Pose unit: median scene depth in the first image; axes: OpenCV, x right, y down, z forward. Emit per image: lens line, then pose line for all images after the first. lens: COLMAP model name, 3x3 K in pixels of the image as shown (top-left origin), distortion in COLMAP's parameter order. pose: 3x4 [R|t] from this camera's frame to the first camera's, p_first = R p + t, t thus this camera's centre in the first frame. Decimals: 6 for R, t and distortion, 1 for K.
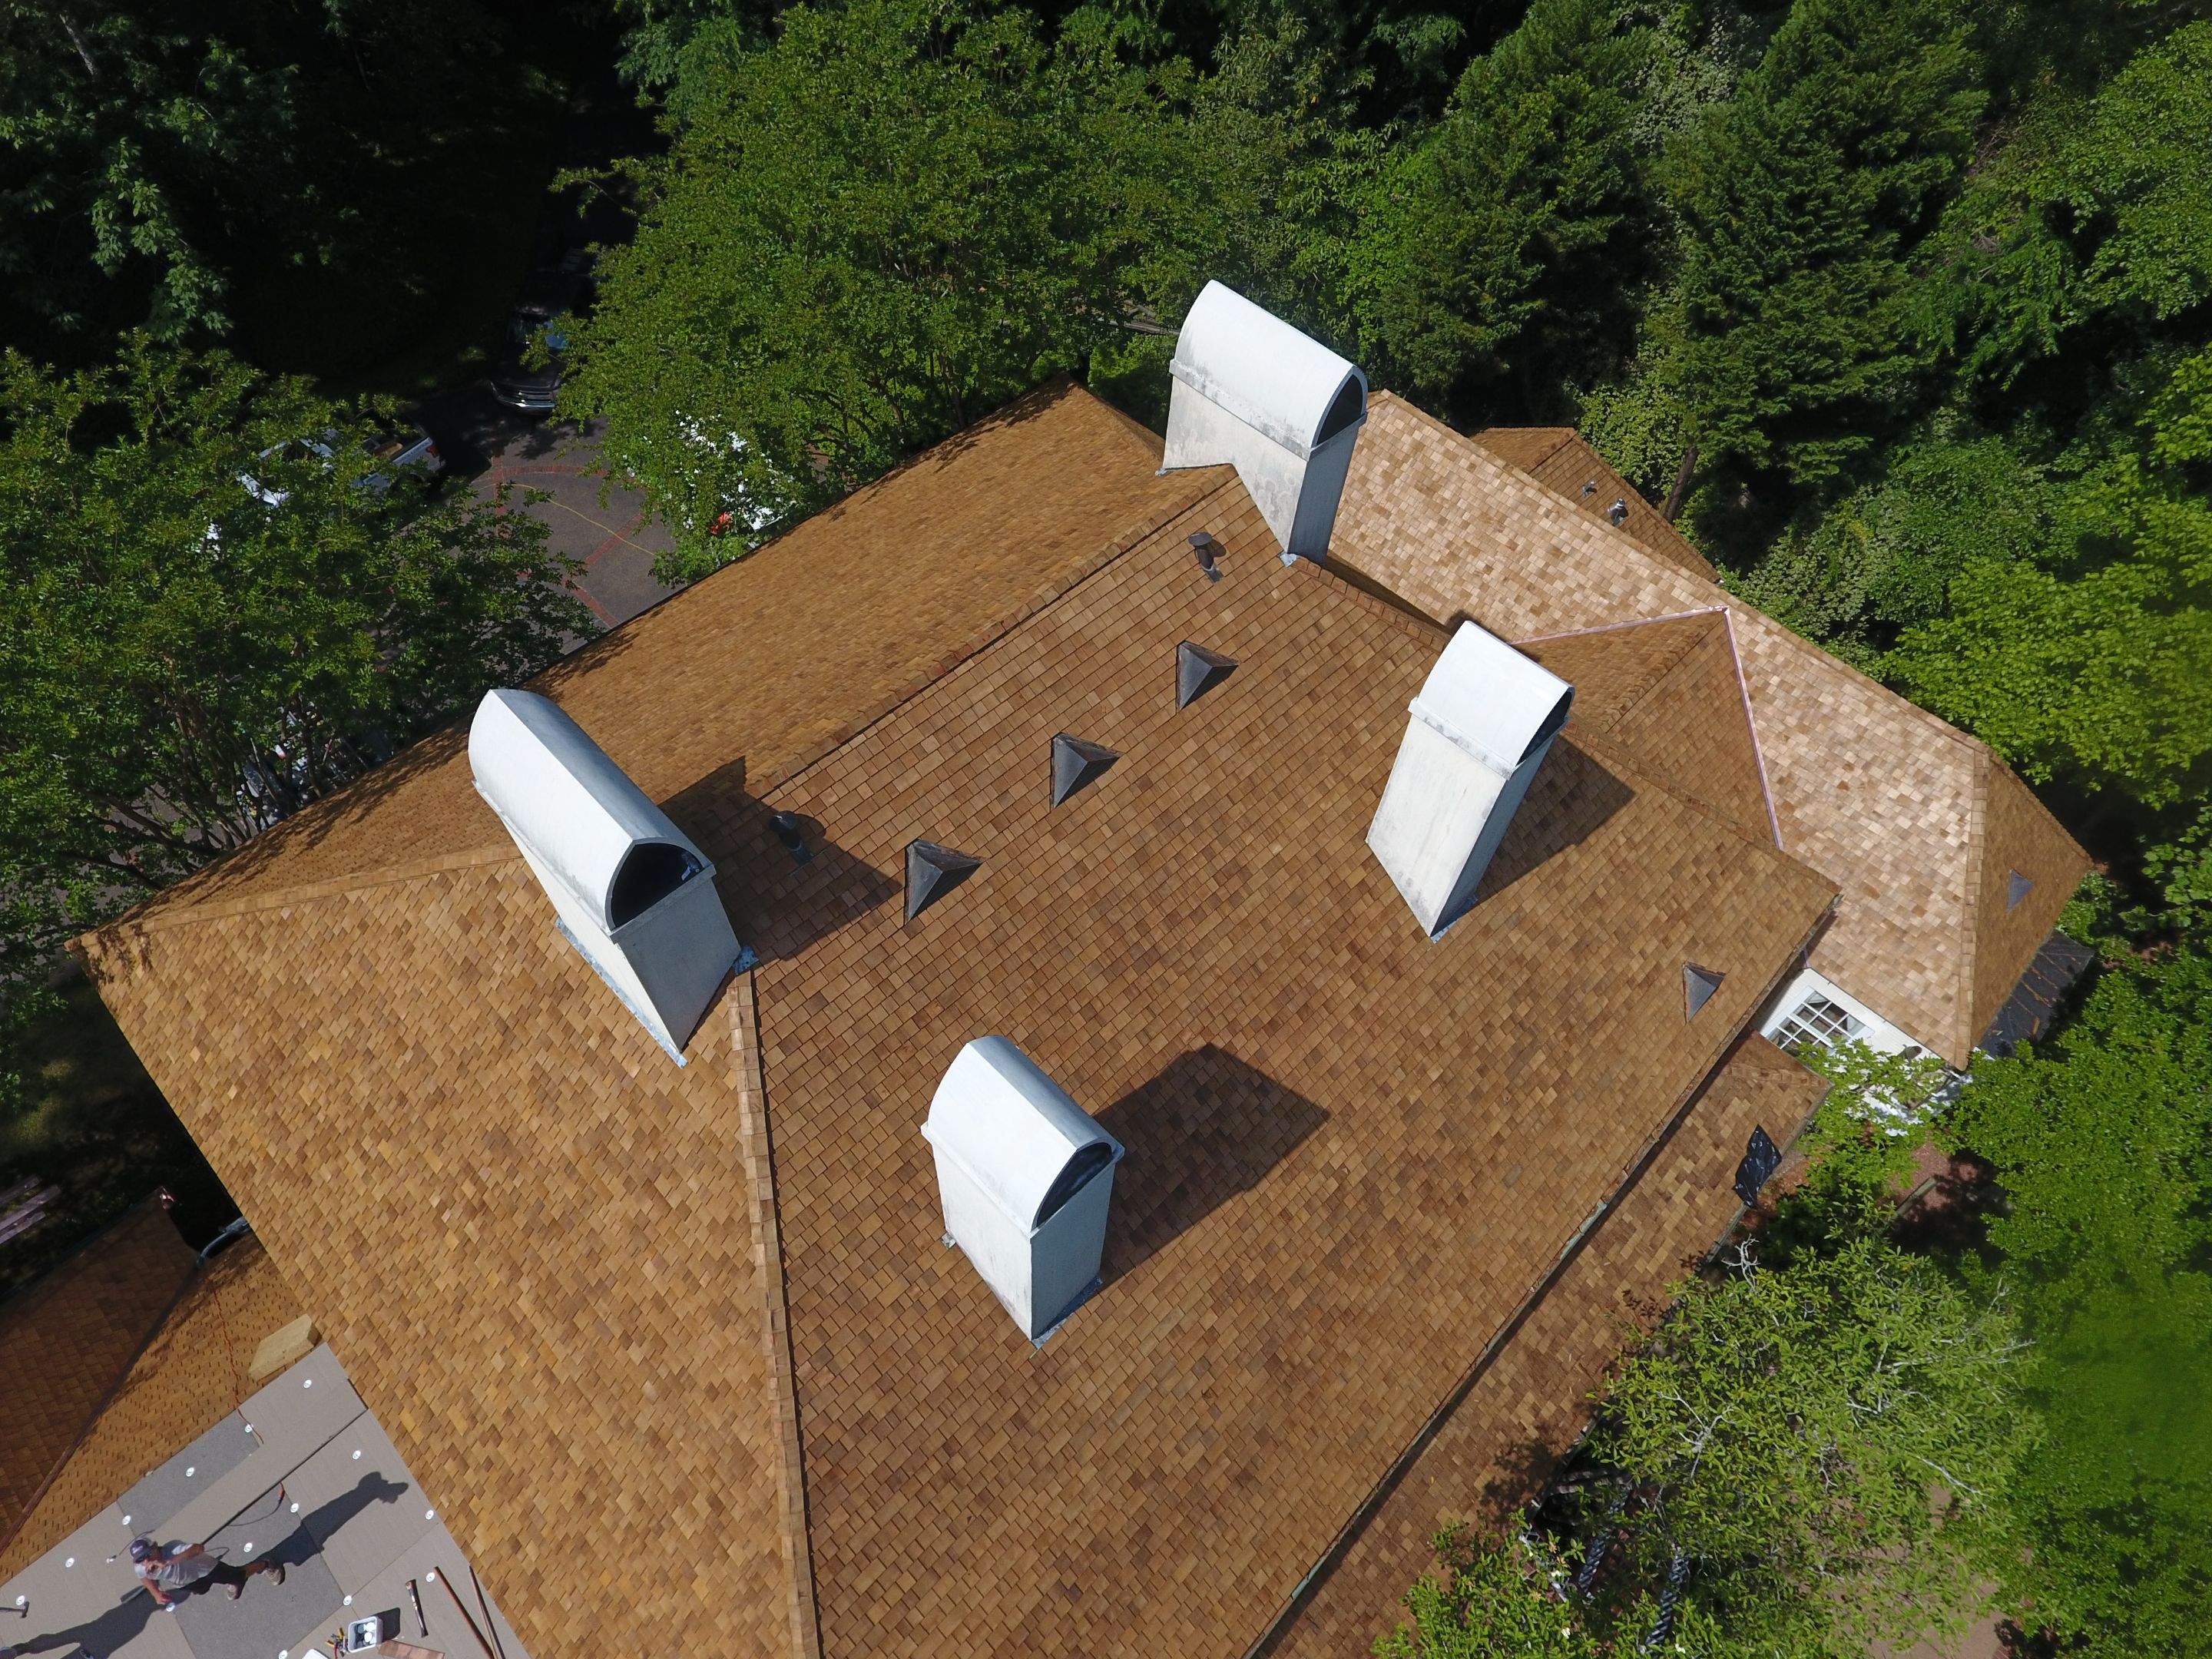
lens RADIAL K [[1296.6, 0, 1106.0], [0, 1296.6, 829.5], [0, 0, 1]] dist [-0.005500, -0.000203]
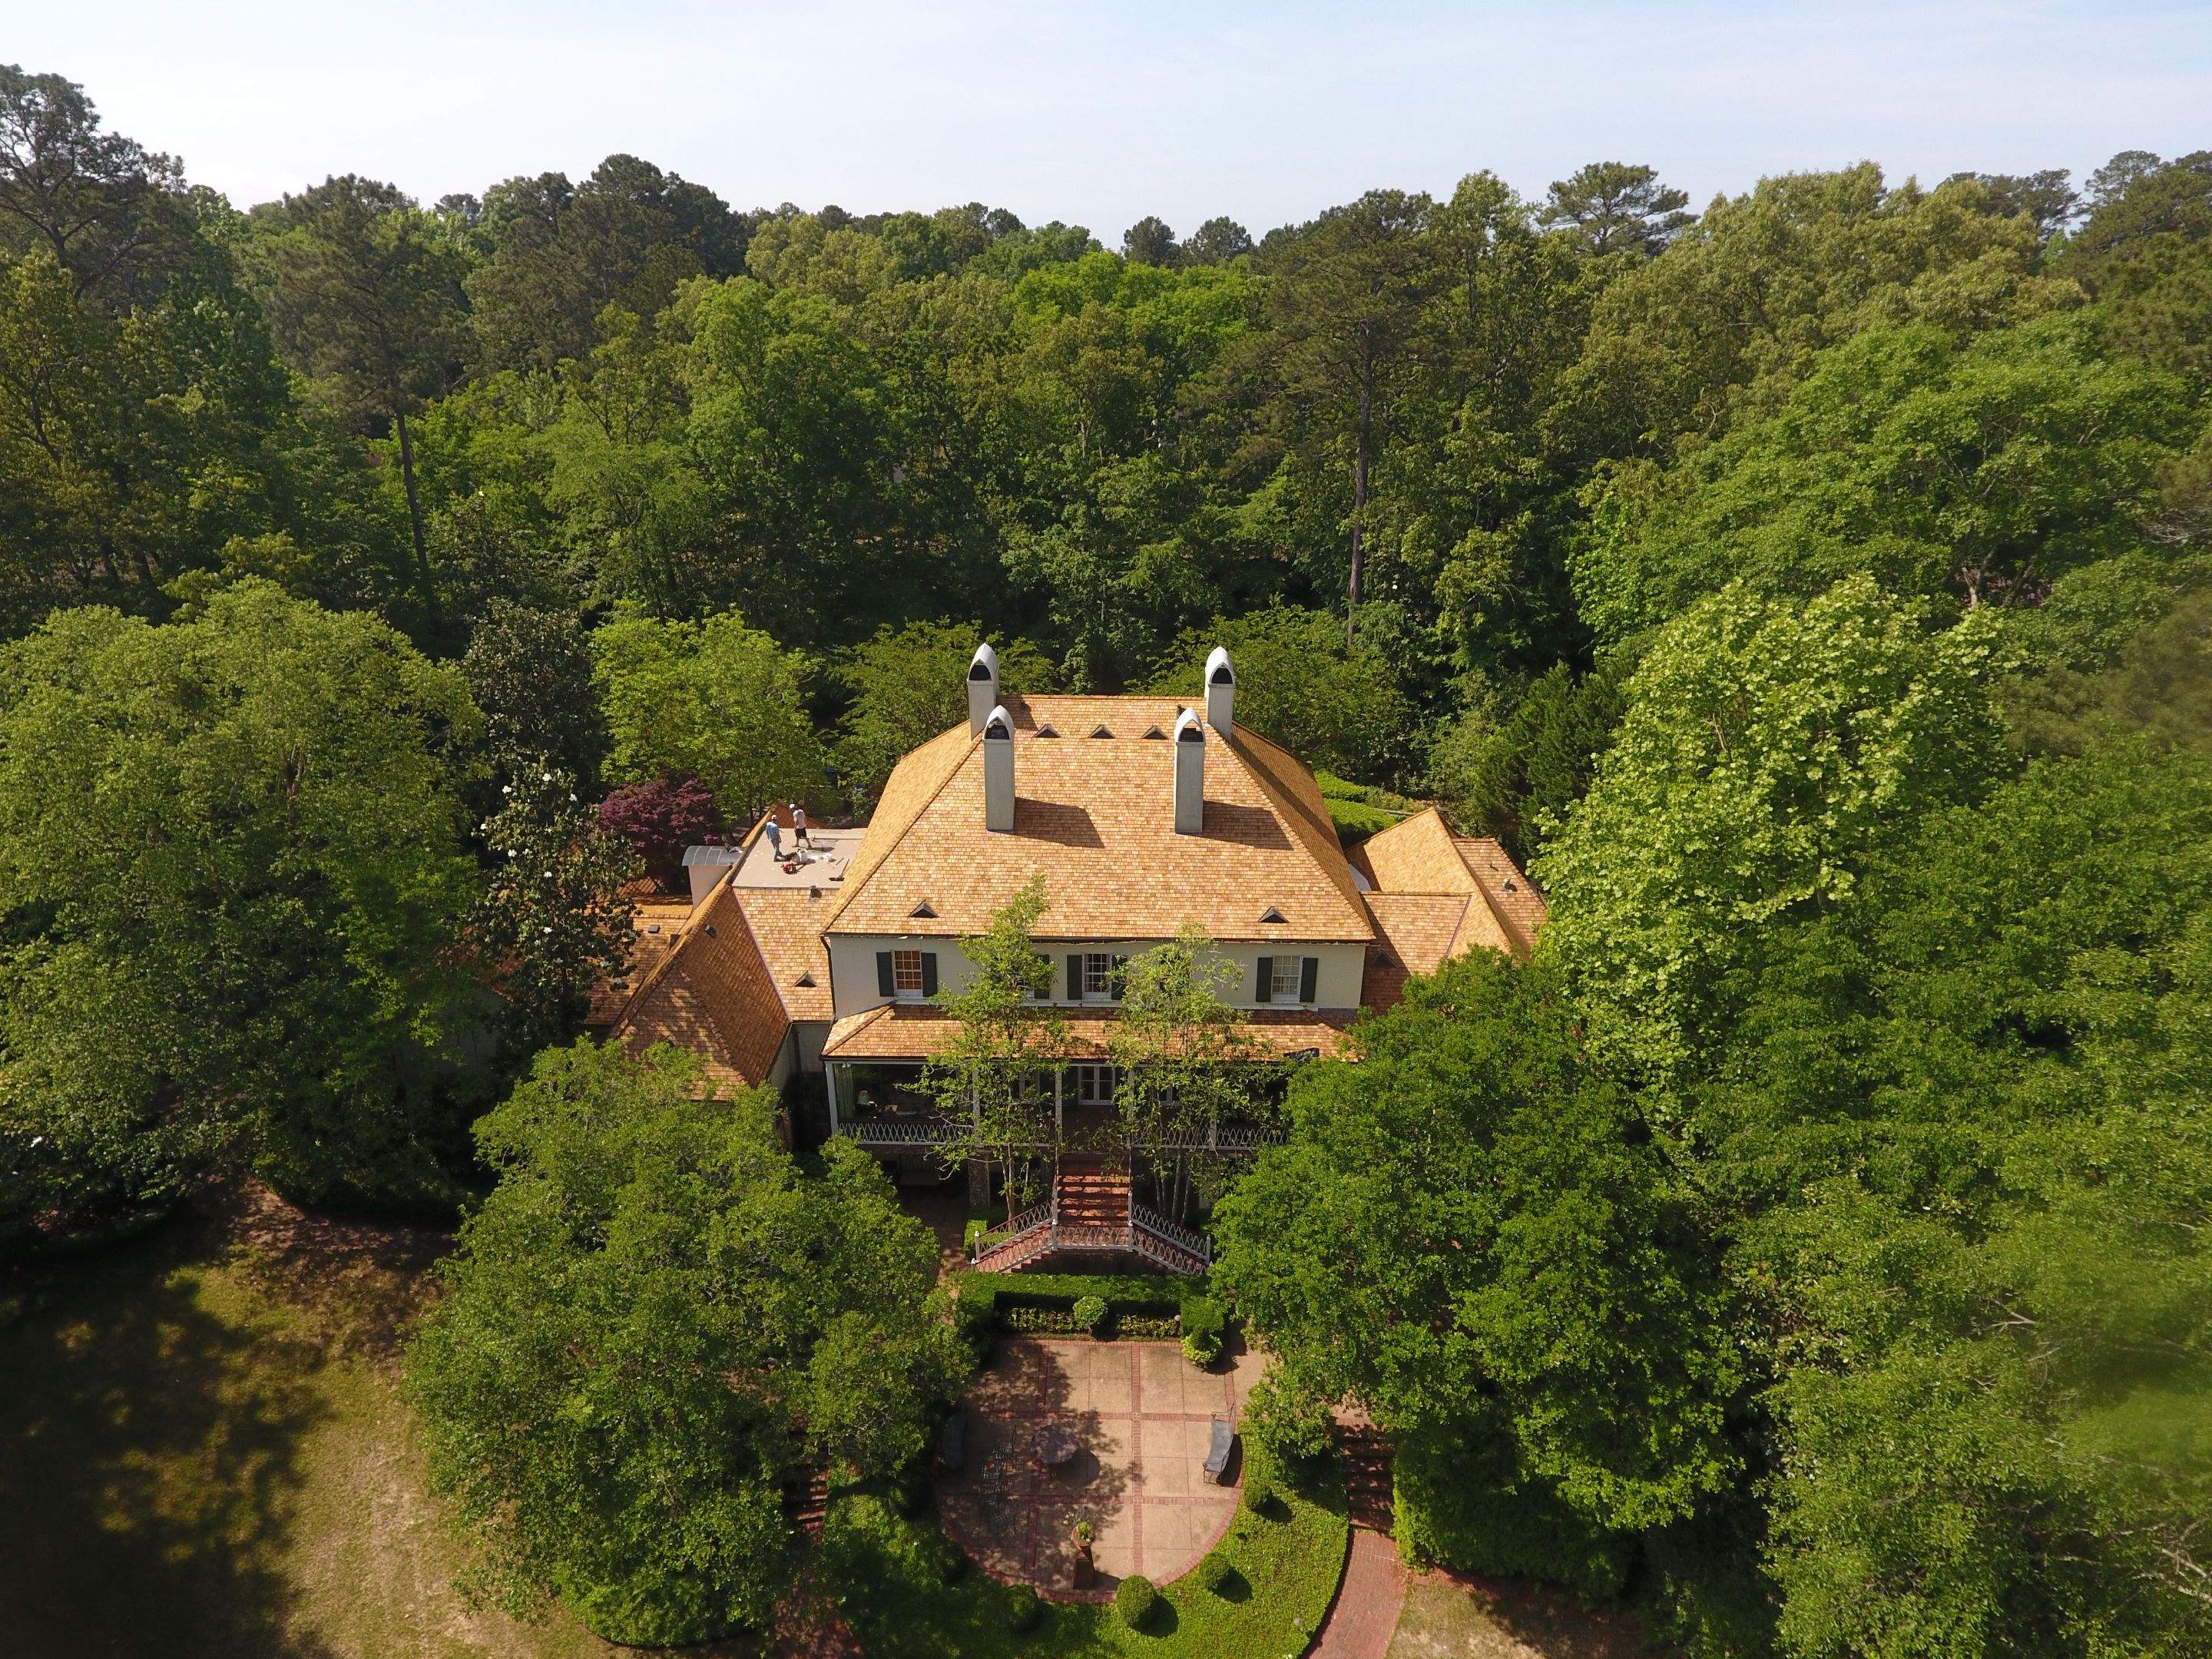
lens RADIAL K [[1296.6, 0, 1106.0], [0, 1296.6, 829.5], [0, 0, 1]] dist [-0.005500, -0.000203]
pose [[0.695101, 0.252008, -0.673295, 1.461221], [-0.575507, 0.756330, -0.311058, 0.746473], [0.430844, 0.603703, 0.670758, -0.711161]]
